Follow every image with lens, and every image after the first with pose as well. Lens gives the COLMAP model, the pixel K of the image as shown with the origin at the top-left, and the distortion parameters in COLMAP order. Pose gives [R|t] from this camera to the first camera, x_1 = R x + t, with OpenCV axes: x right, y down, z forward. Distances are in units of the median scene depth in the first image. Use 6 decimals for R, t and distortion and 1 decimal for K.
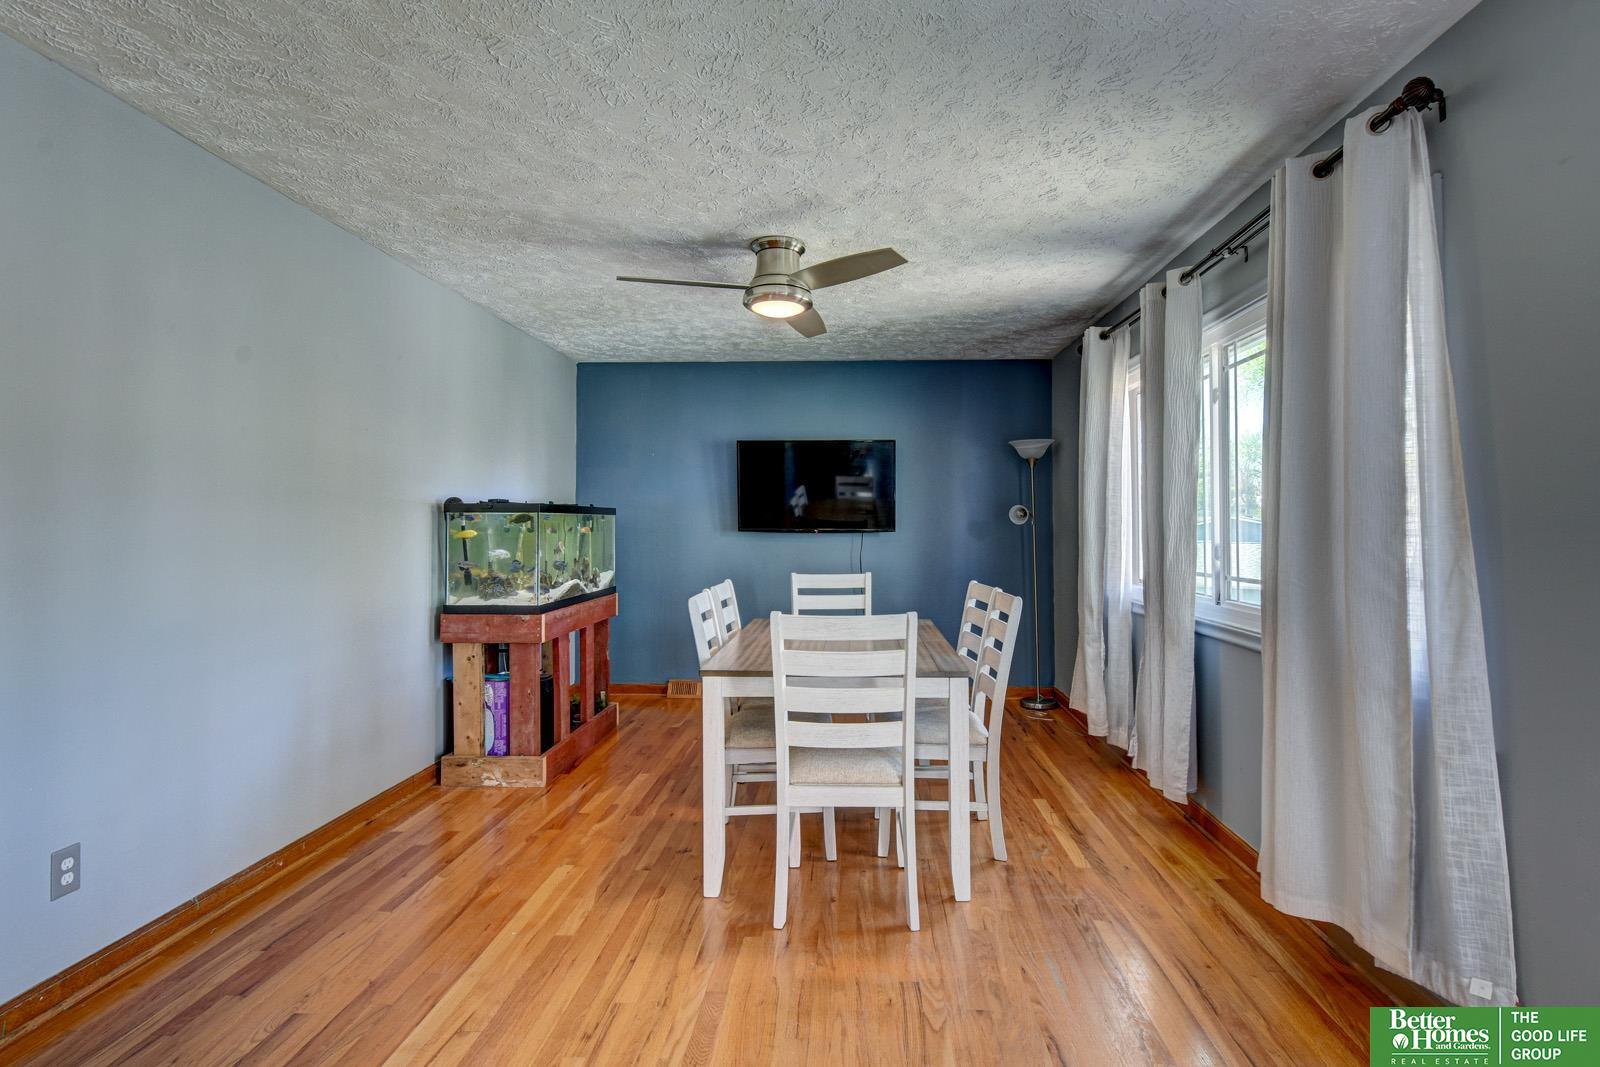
lens RADIAL K [[823.7, 0, 827.3], [0, 823.7, 502.0], [0, 0, 1]] dist [0.001182, -0.000561]
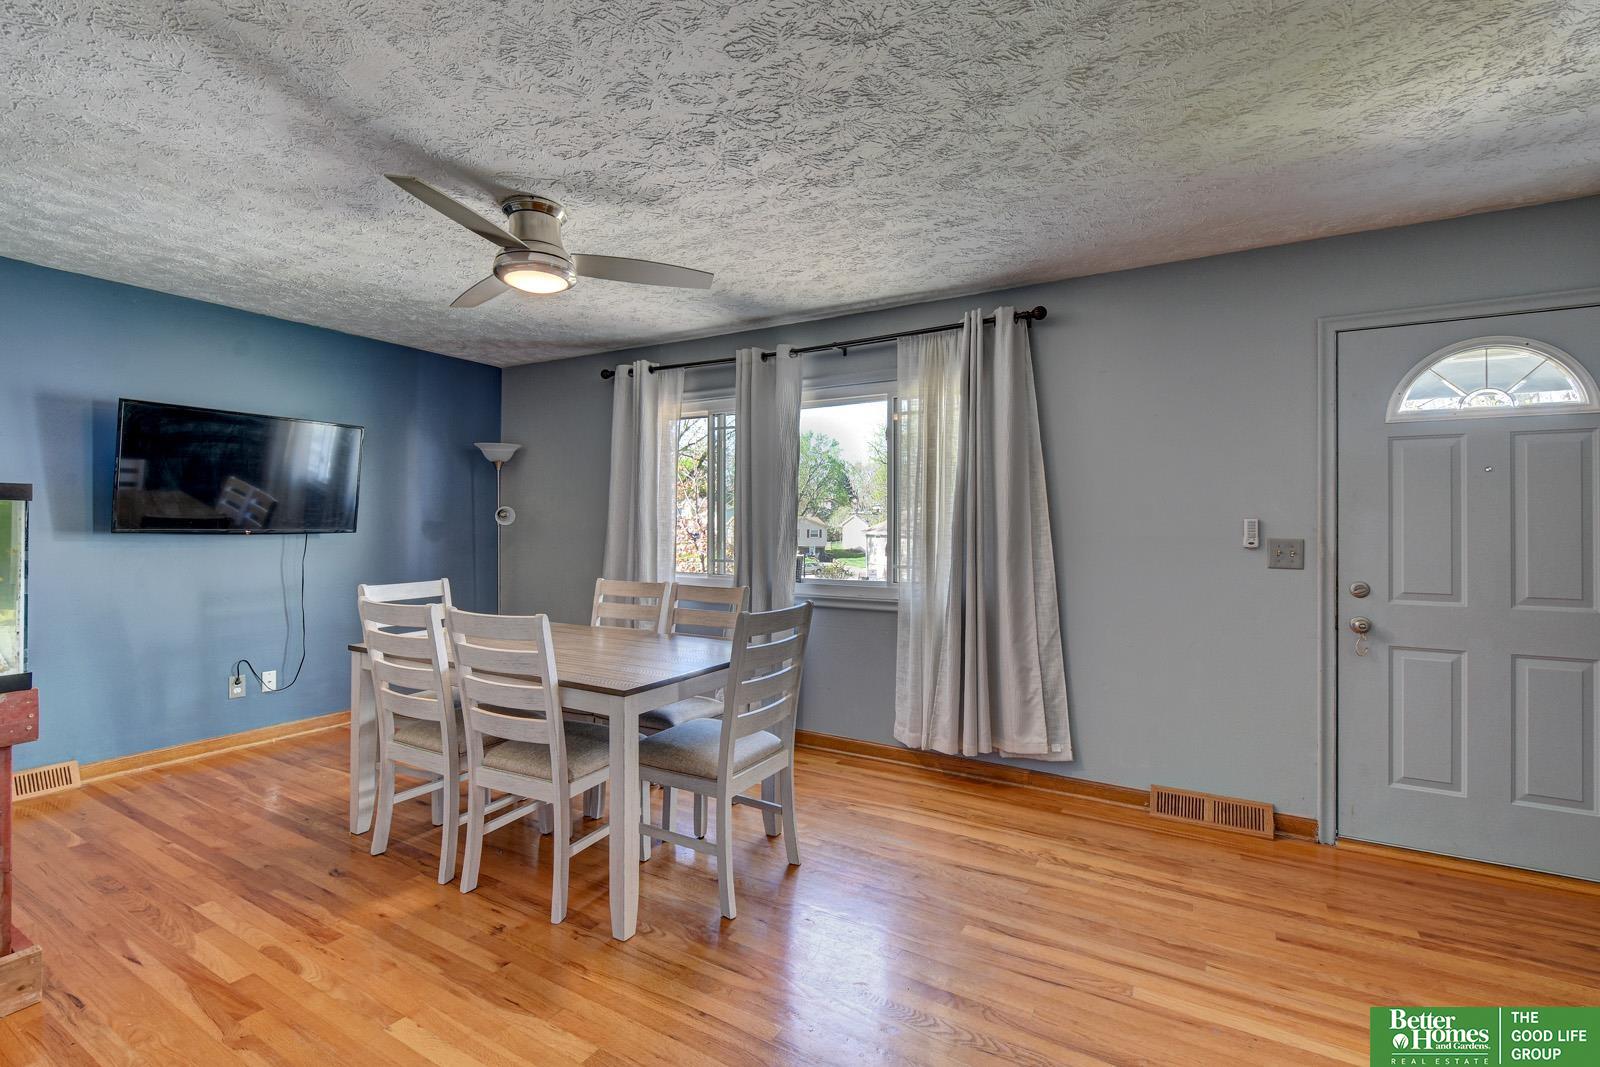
lens RADIAL K [[710.9, 0, 822.3], [0, 710.9, 520.4], [0, 0, 1]] dist [-0.003204, -0.000717]
pose [[0.461263, 0.010529, 0.887201, -0.527322], [-0.029353, 0.999563, 0.003398, 0.008026], [-0.886778, -0.027609, 0.461371, 0.329019]]
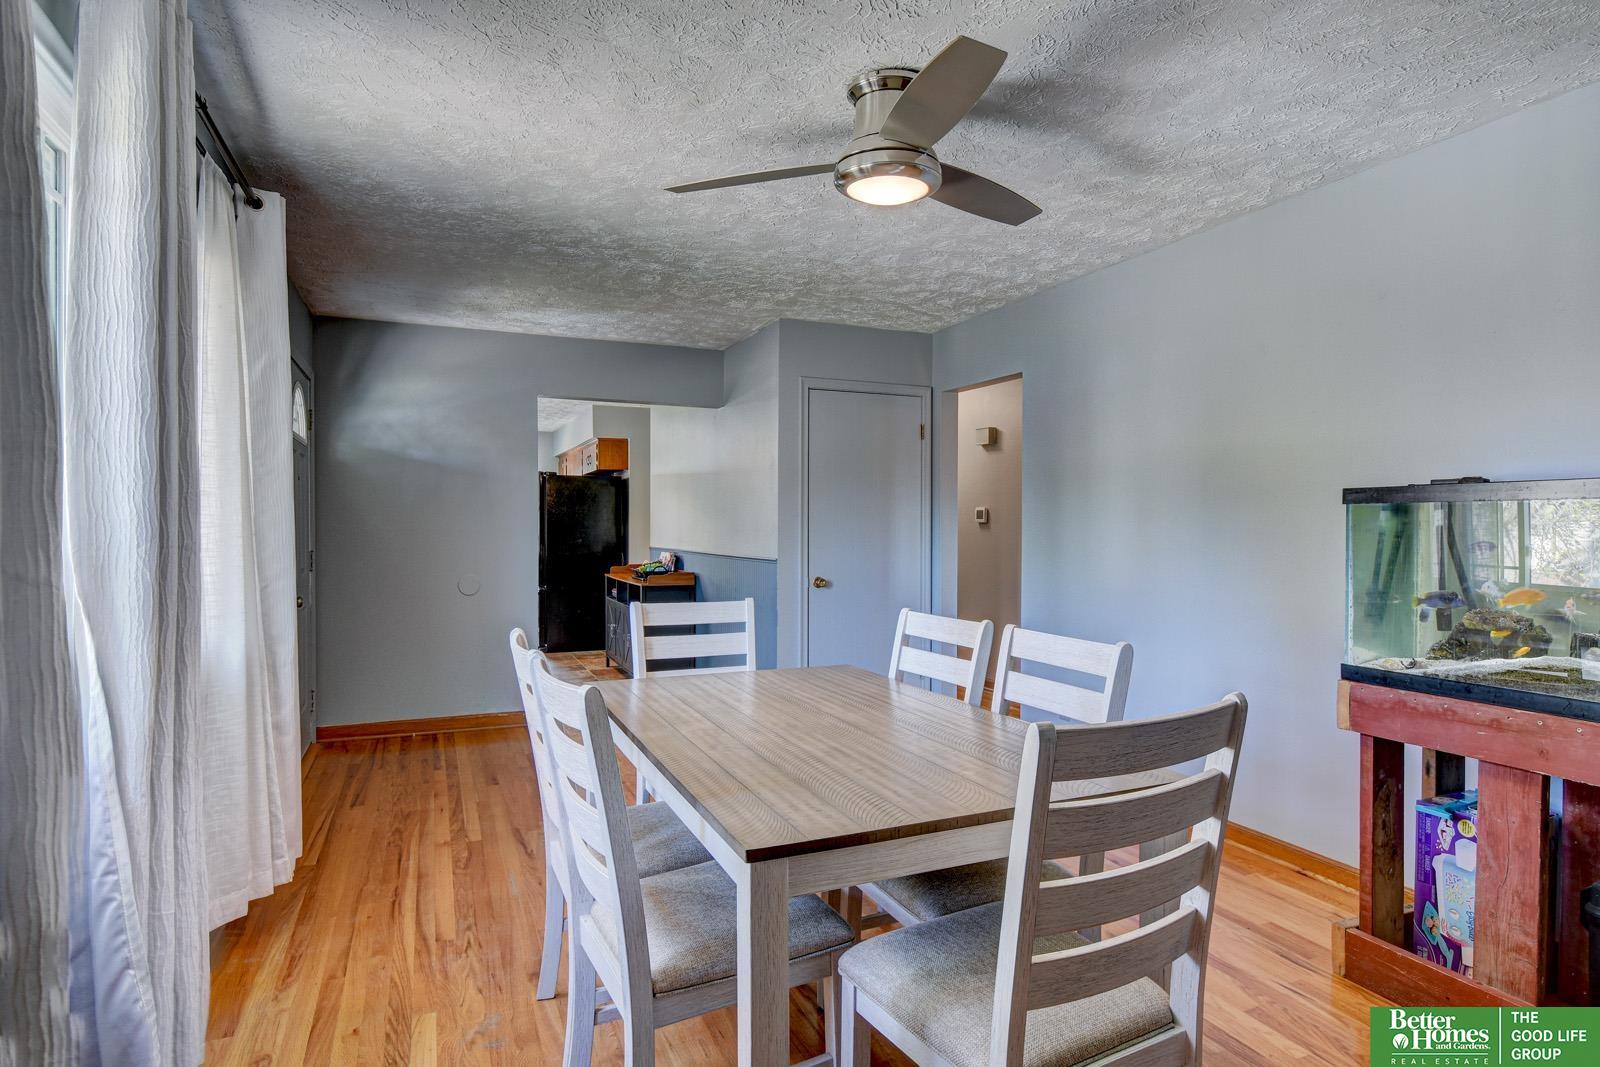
lens RADIAL K [[872.3, 0, 800.0], [0, 872.3, 533.5], [0, 0, 1]] dist [-0.002131, -0.000555]
pose [[-0.905452, 0.000730, -0.424448, 0.262393], [0.009106, 0.999802, -0.017704, 0.041110], [0.424351, -0.019895, -0.905279, 1.411422]]
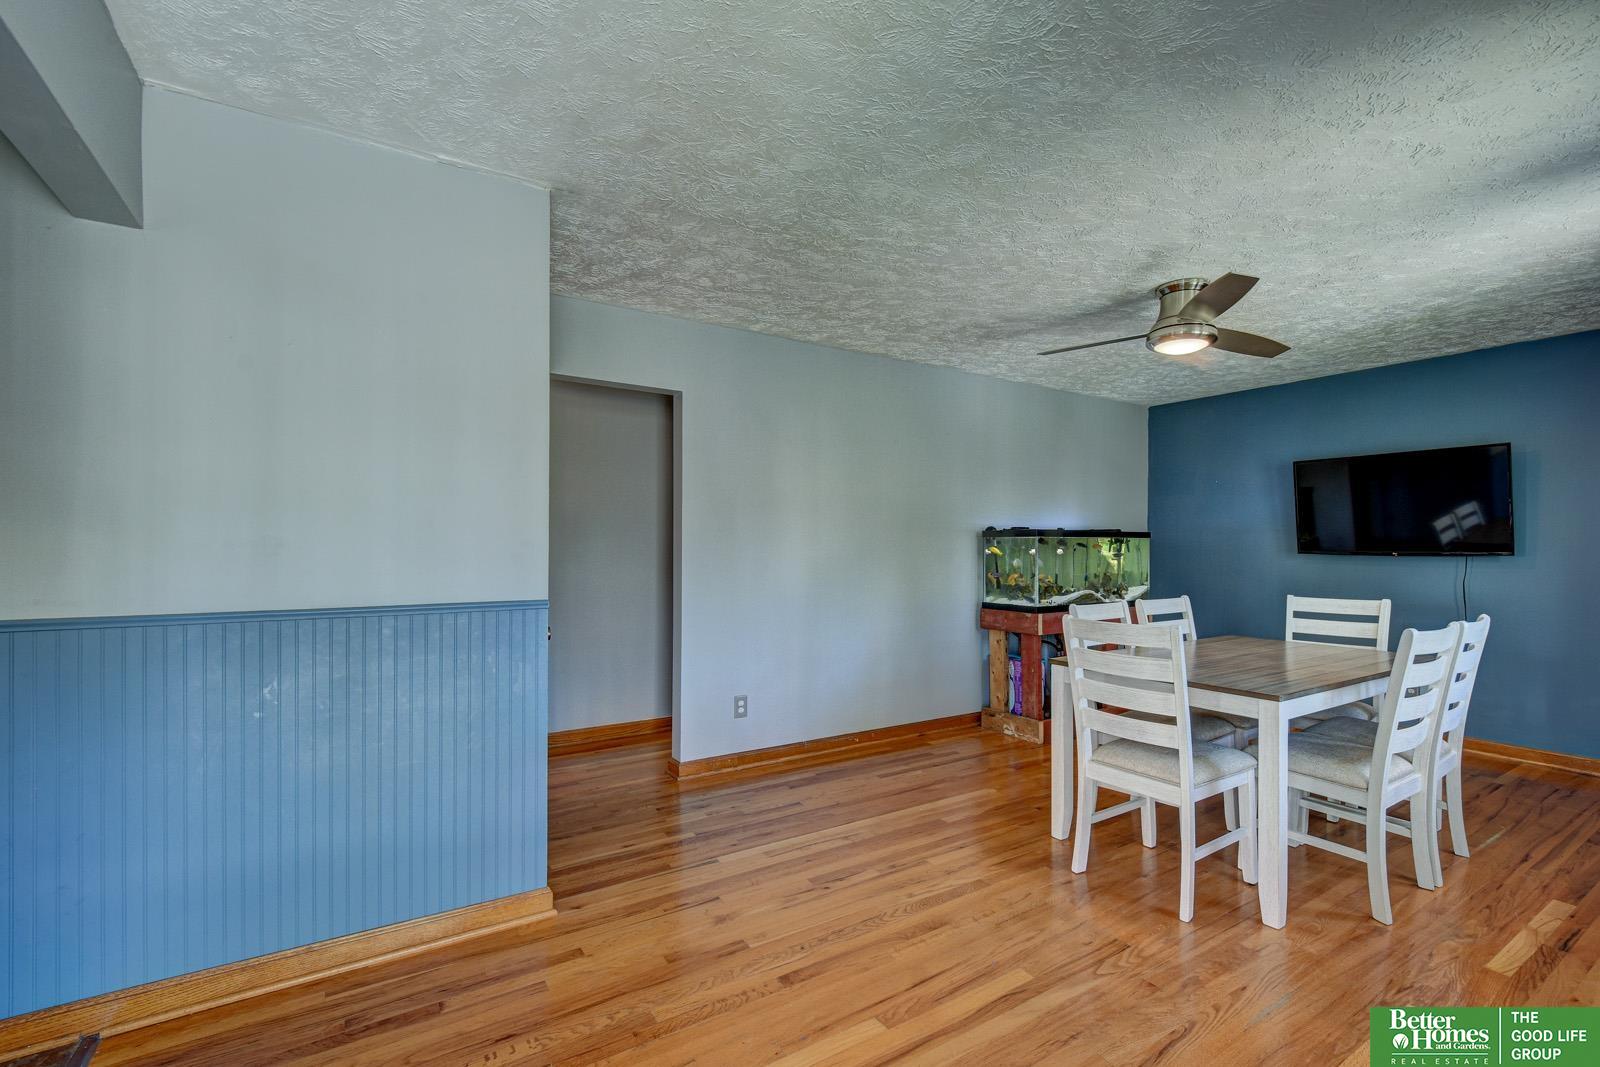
lens RADIAL K [[714.6, 0, 816.2], [0, 714.6, 544.0], [0, 0, 1]] dist [-0.001125, -0.000741]
pose [[0.576293, -0.001715, -0.817242, 0.387673], [0.018505, 0.999769, 0.010951, 0.005762], [0.817034, -0.021434, 0.576191, 0.052598]]
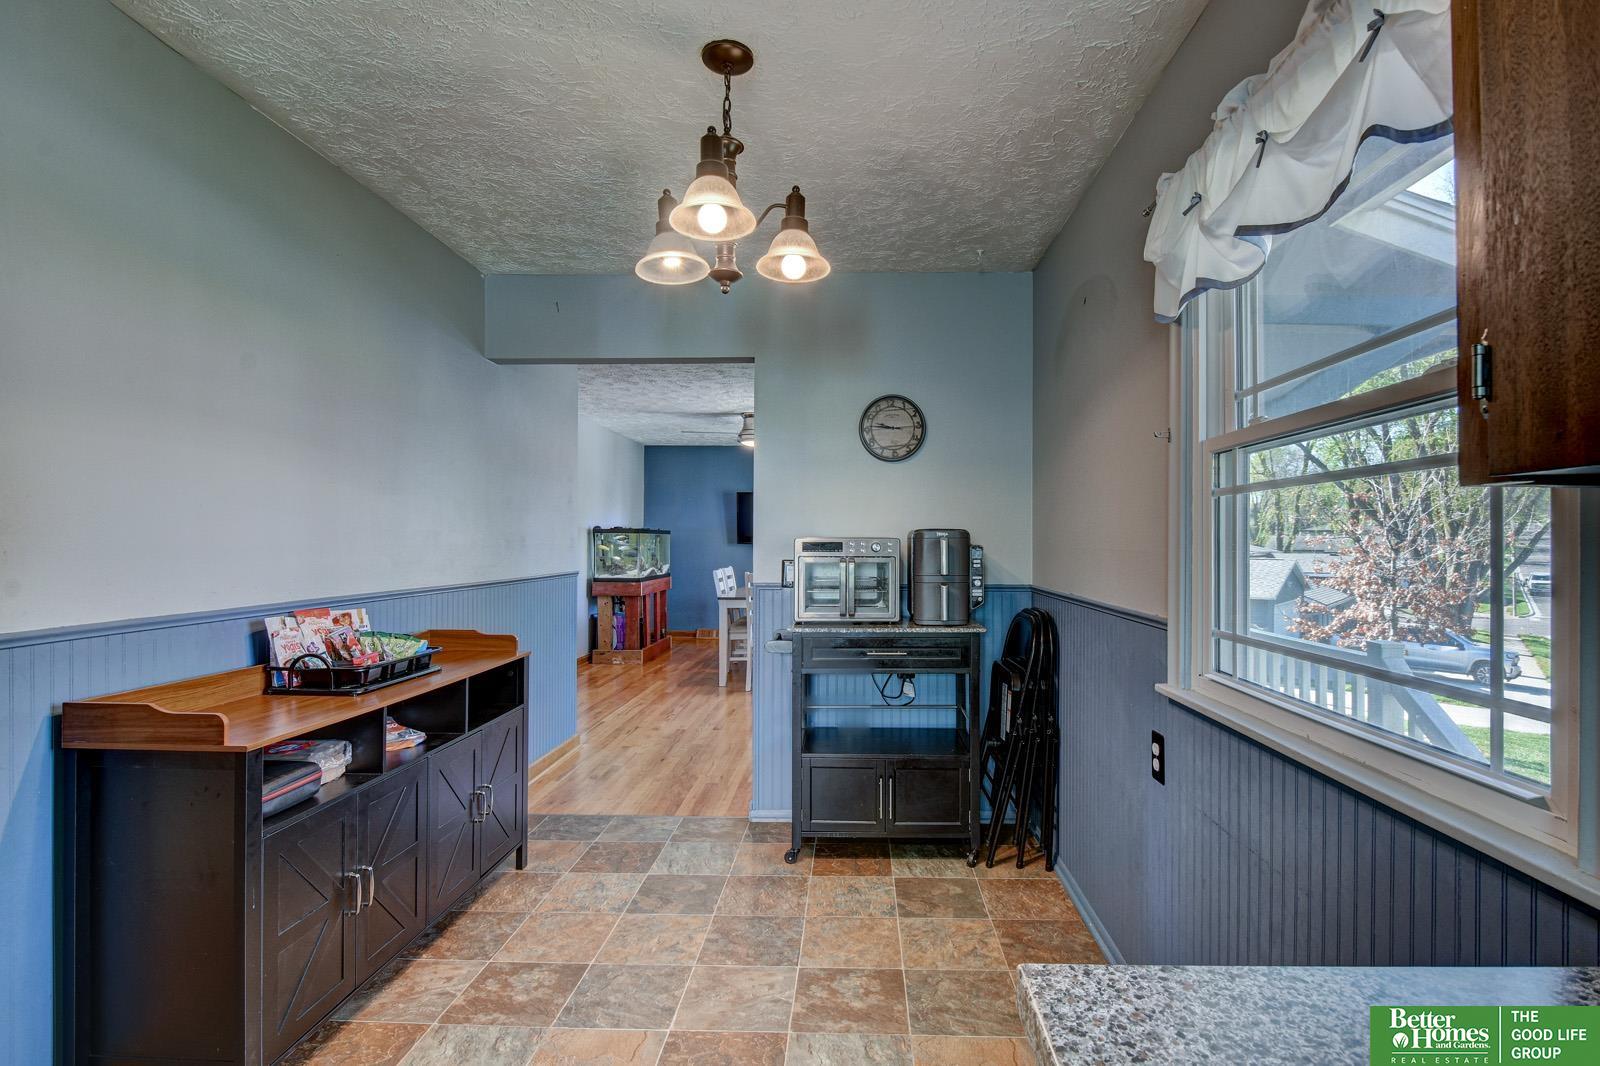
lens RADIAL K [[785.2, 0, 850.9], [0, 785.2, 534.7], [0, 0, 1]] dist [-0.000826, -0.000299]
pose [[0.999653, 0.008815, 0.024807, 0.136193], [-0.009249, 0.999805, 0.017430, -0.023675], [-0.024648, -0.017653, 0.999540, -1.009852]]
